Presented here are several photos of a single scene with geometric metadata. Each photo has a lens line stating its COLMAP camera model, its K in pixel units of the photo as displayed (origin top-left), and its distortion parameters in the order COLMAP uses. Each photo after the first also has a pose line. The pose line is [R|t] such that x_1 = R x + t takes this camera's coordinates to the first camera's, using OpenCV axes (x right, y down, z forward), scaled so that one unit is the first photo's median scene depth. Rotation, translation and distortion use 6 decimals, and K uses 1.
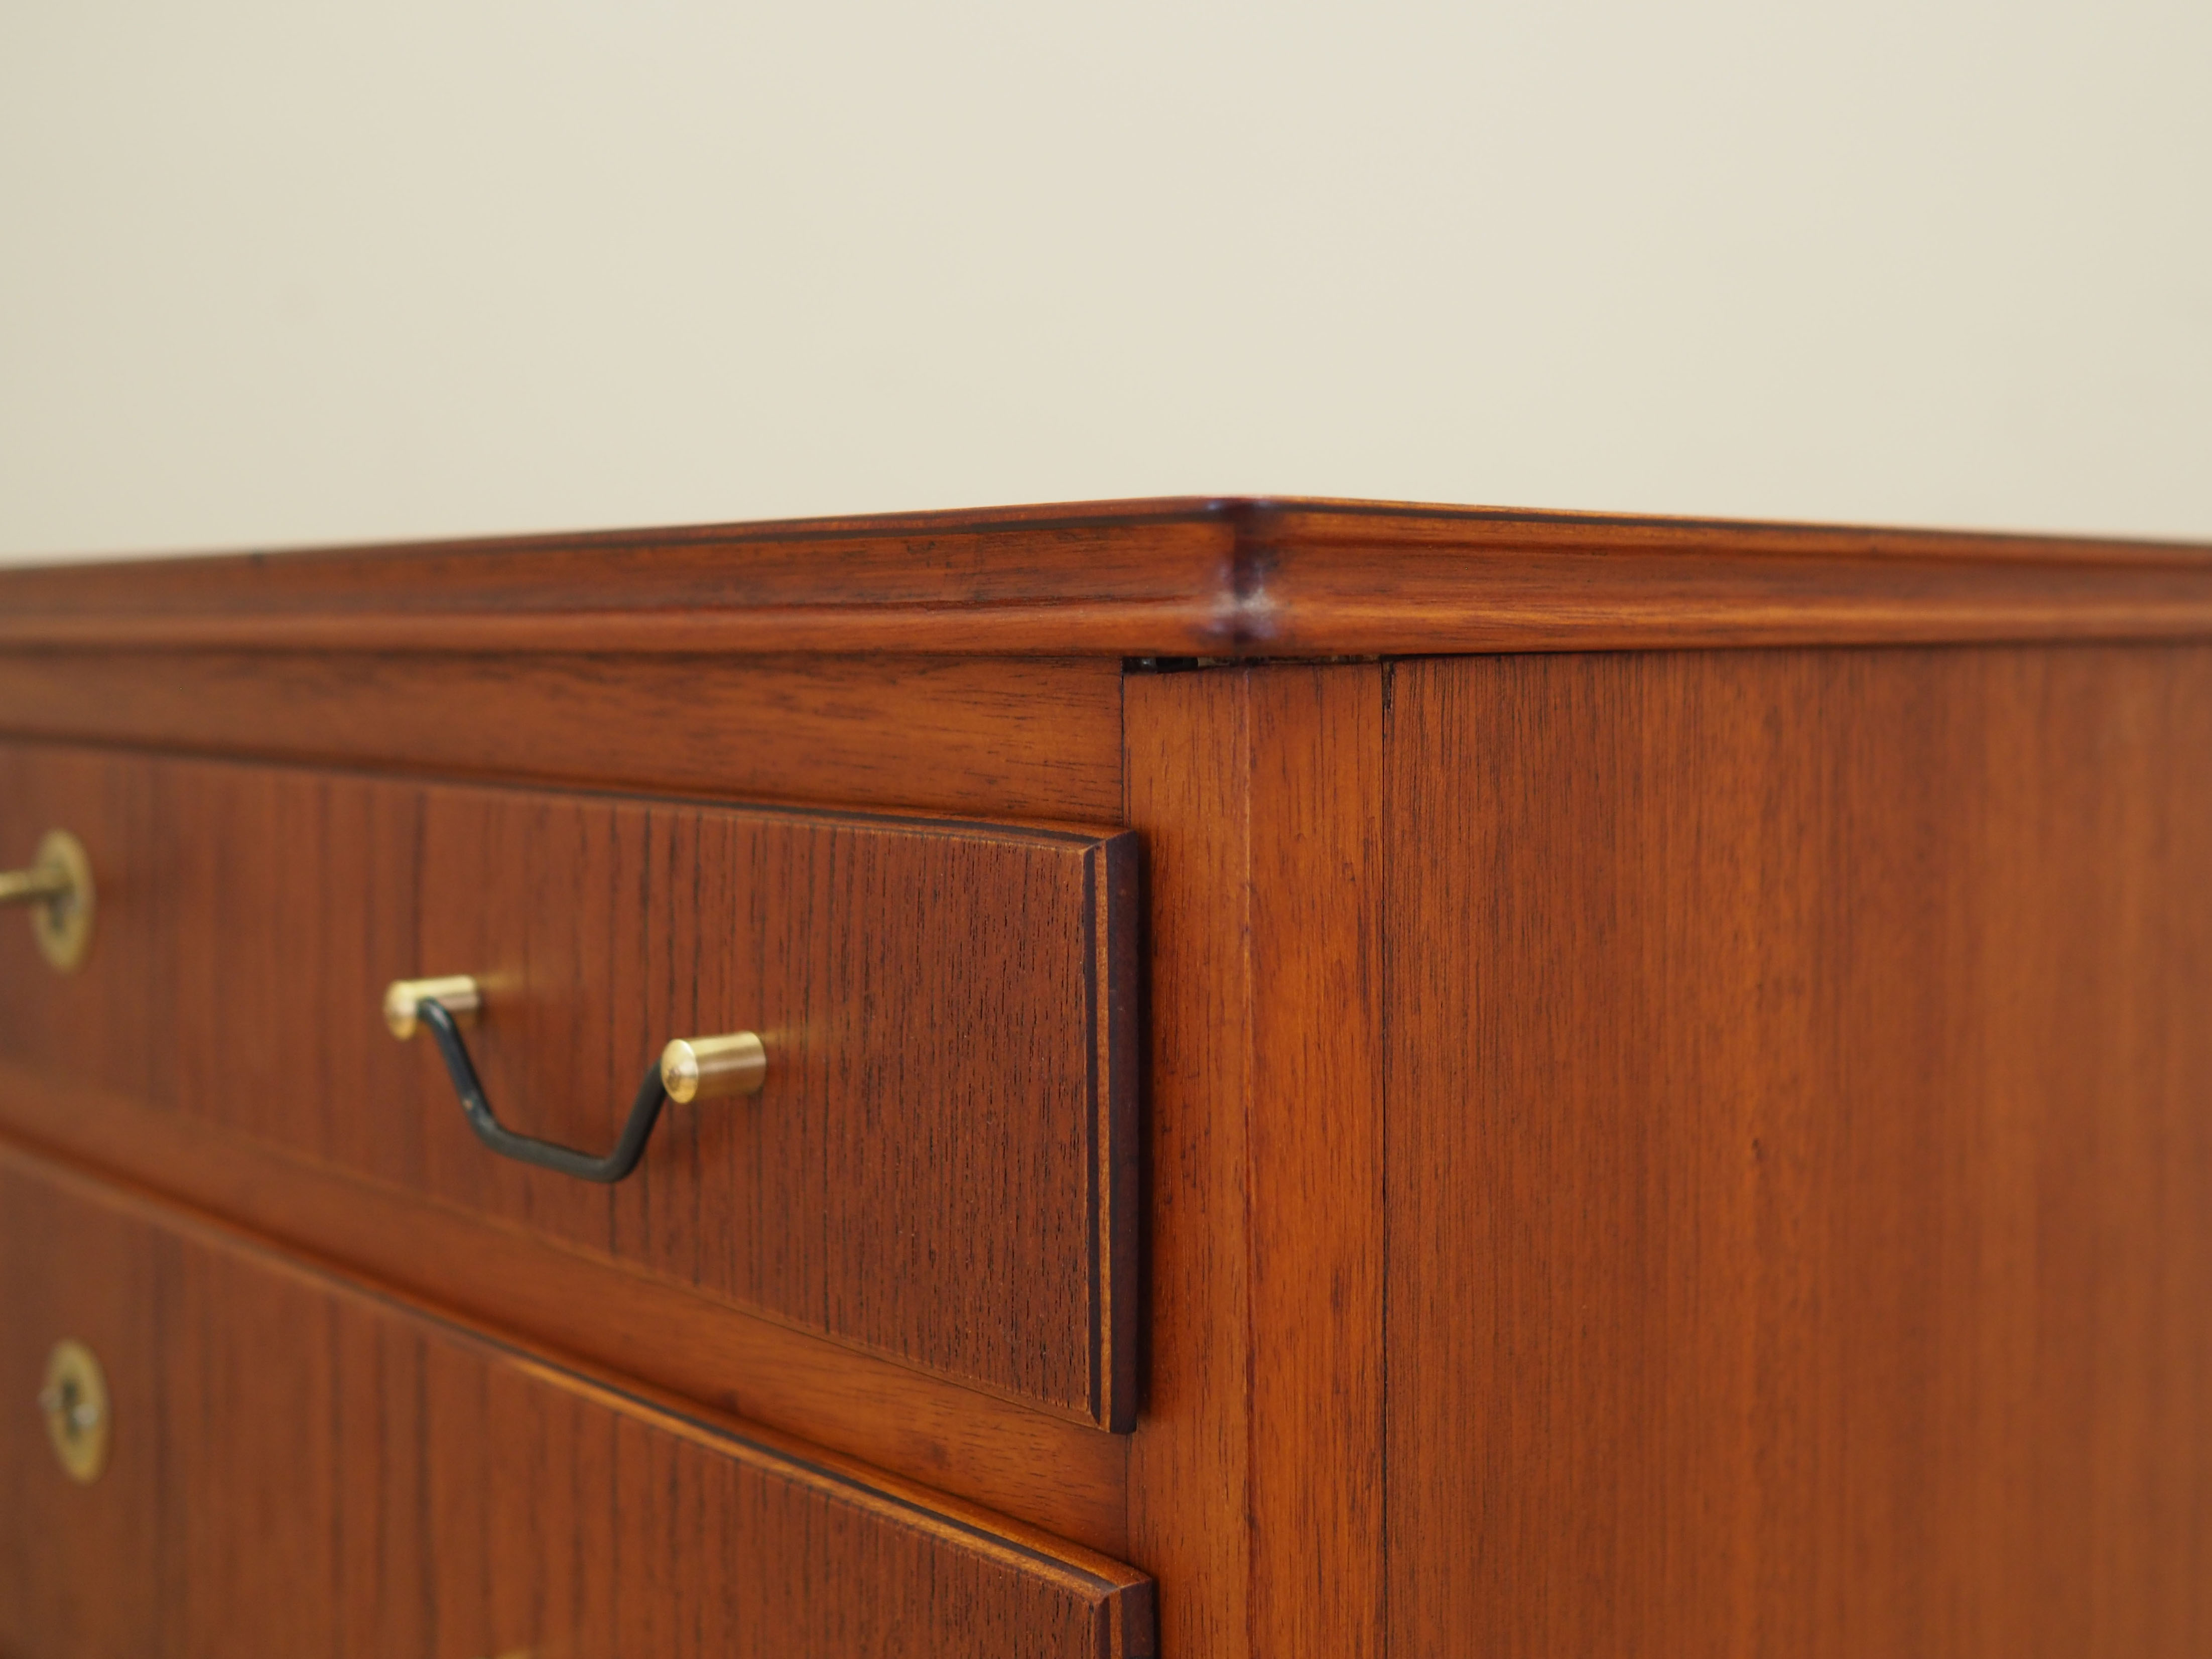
lens RADIAL K [[2940.1, 0, 1199.6], [0, 2940.1, 934.1], [0, 0, 1]] dist [-0.041220, 0.041209]
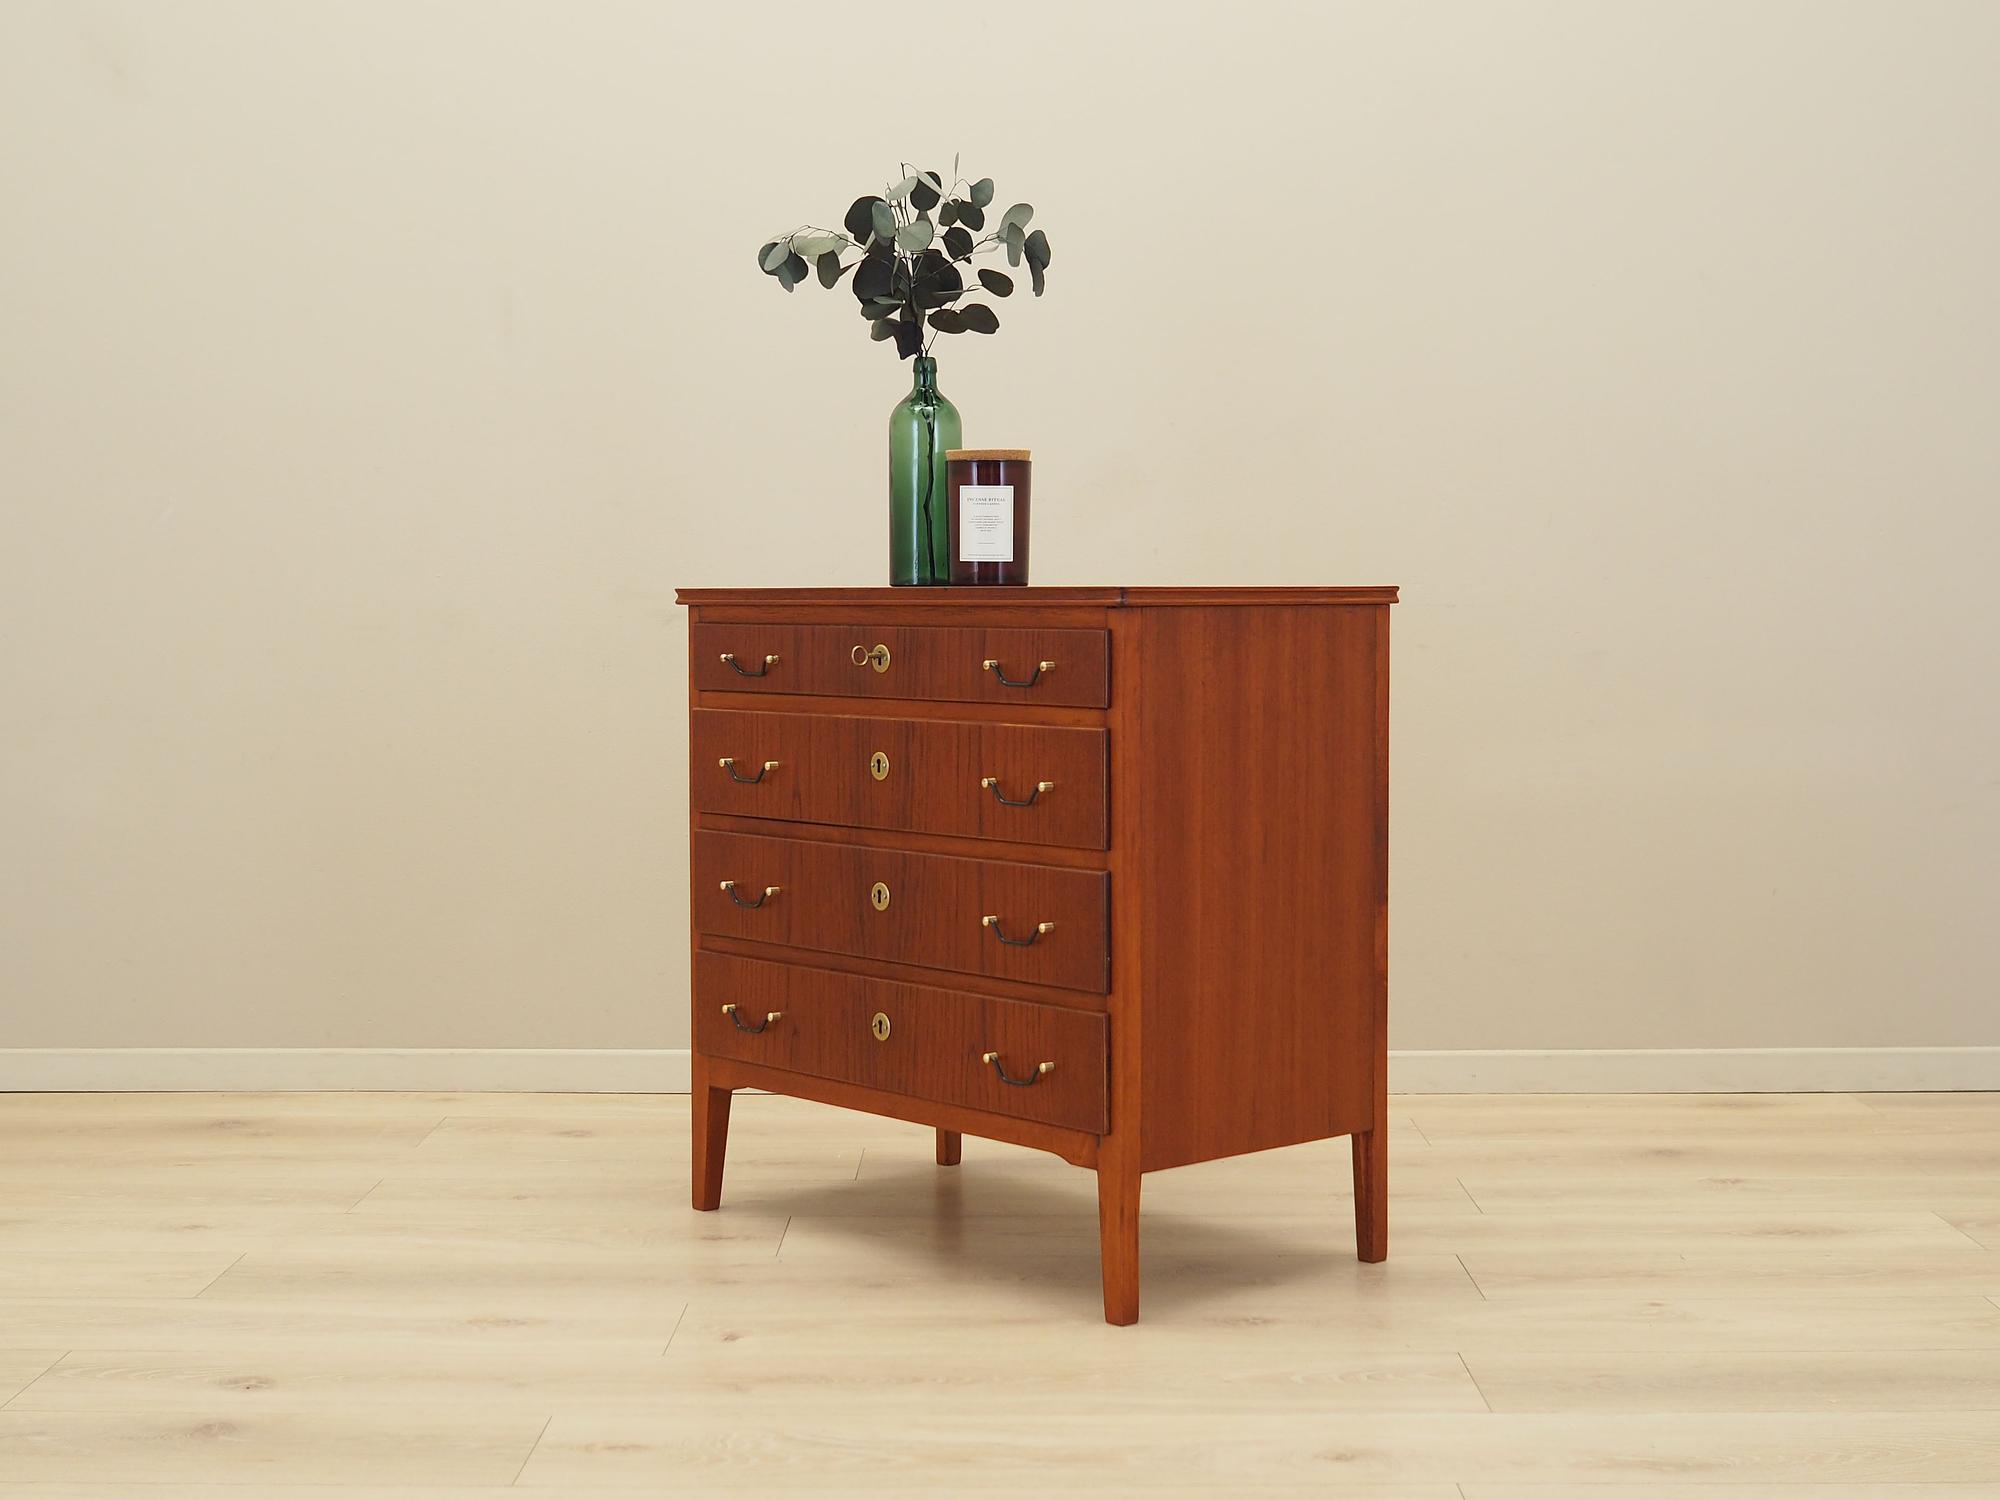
lens RADIAL K [[2660.2, 0, 1094.4], [0, 2660.2, 837.4], [0, 0, 1]] dist [-0.040331, 0.036830]
pose [[0.999997, 0.001987, -0.001623, -0.044850], [-0.002008, 0.999917, -0.012752, 0.567940], [0.001597, 0.012755, 0.999917, -5.640307]]
